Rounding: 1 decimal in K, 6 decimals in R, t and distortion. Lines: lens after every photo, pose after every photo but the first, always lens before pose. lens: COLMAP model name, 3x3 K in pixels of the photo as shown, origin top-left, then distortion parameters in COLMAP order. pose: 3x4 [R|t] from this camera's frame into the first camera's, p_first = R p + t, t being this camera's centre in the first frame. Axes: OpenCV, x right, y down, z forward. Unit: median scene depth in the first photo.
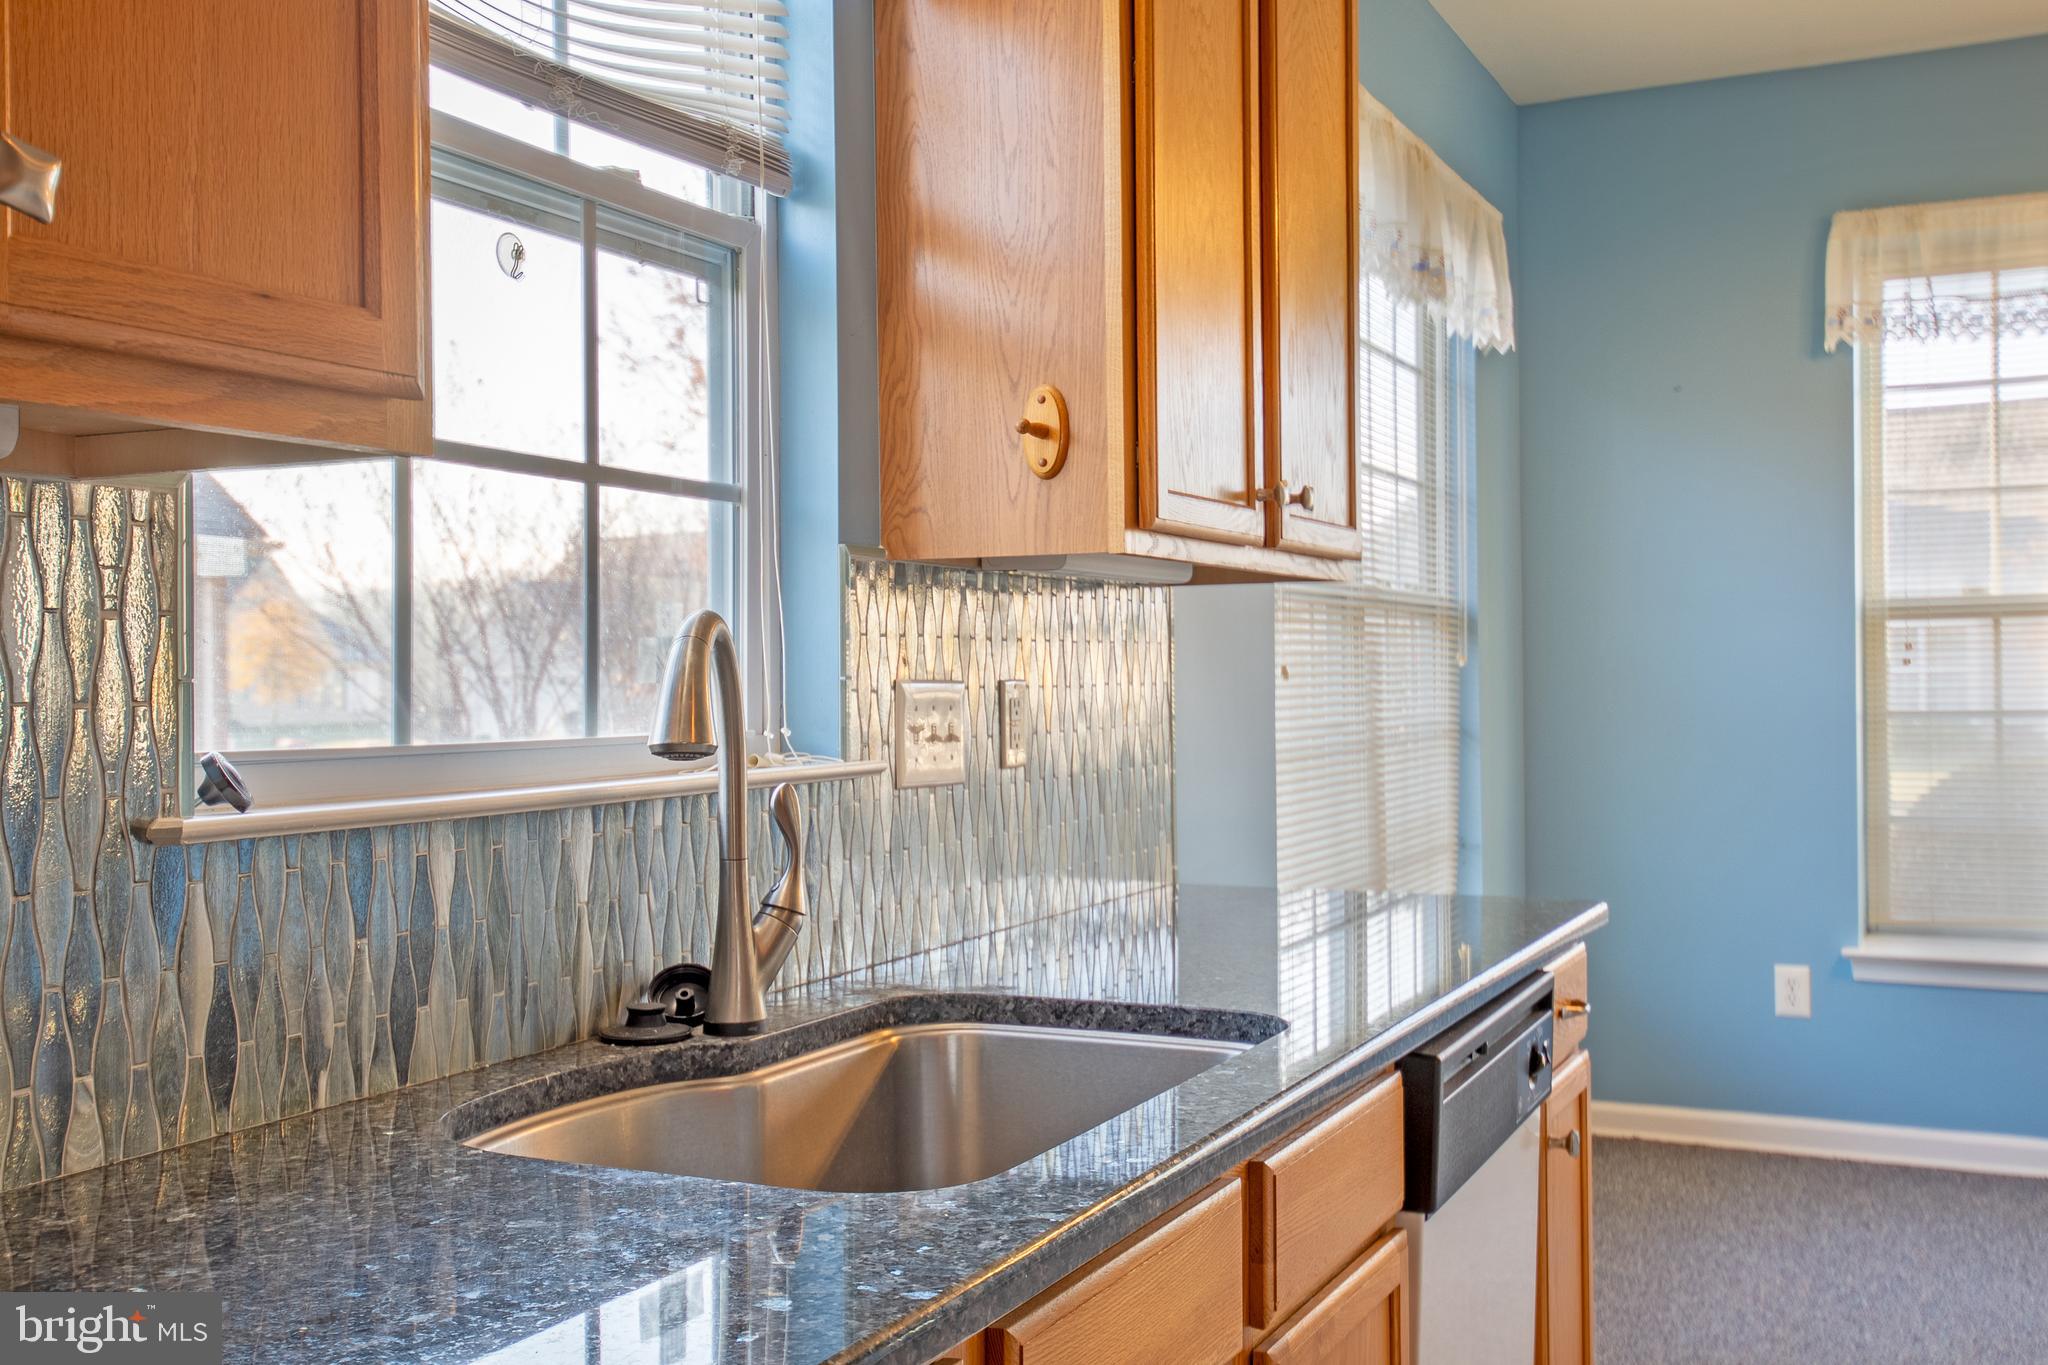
lens RADIAL K [[2079.7, 0, 1016.8], [0, 2079.7, 685.3], [0, 0, 1]] dist [0.056739, 0.000000]
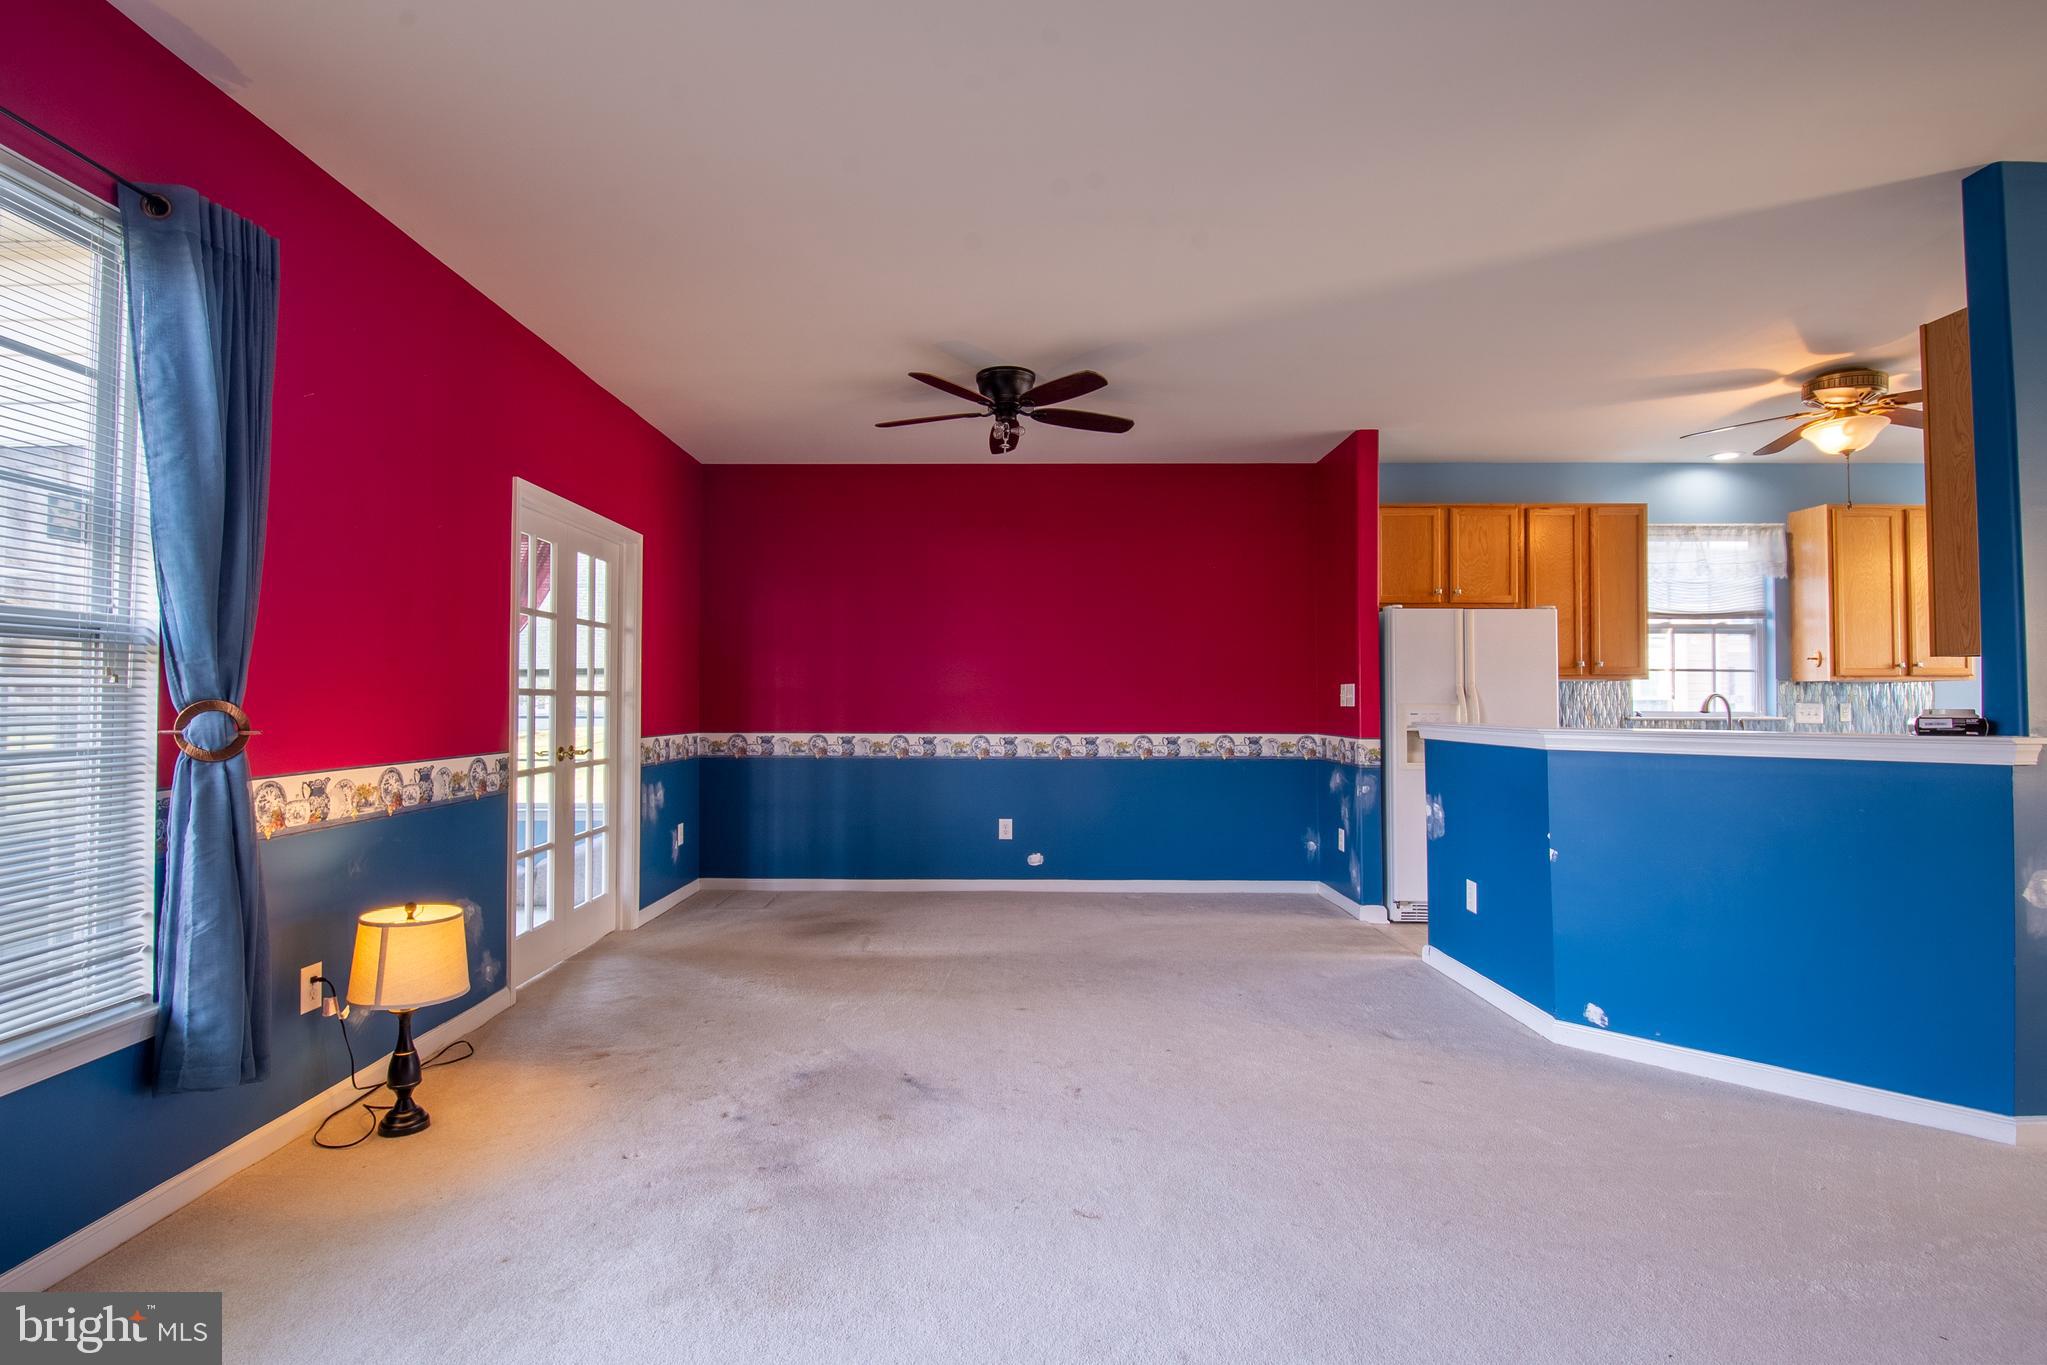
lens RADIAL K [[982.4, 0, 966.2], [0, 982.4, 685.6], [0, 0, 1]] dist [-0.016974, -0.000804]
pose [[0.397893, -0.003055, -0.917427, 1.447527], [-0.007486, 0.999950, -0.006577, -0.014717], [0.917401, 0.009485, 0.397850, -2.059374]]
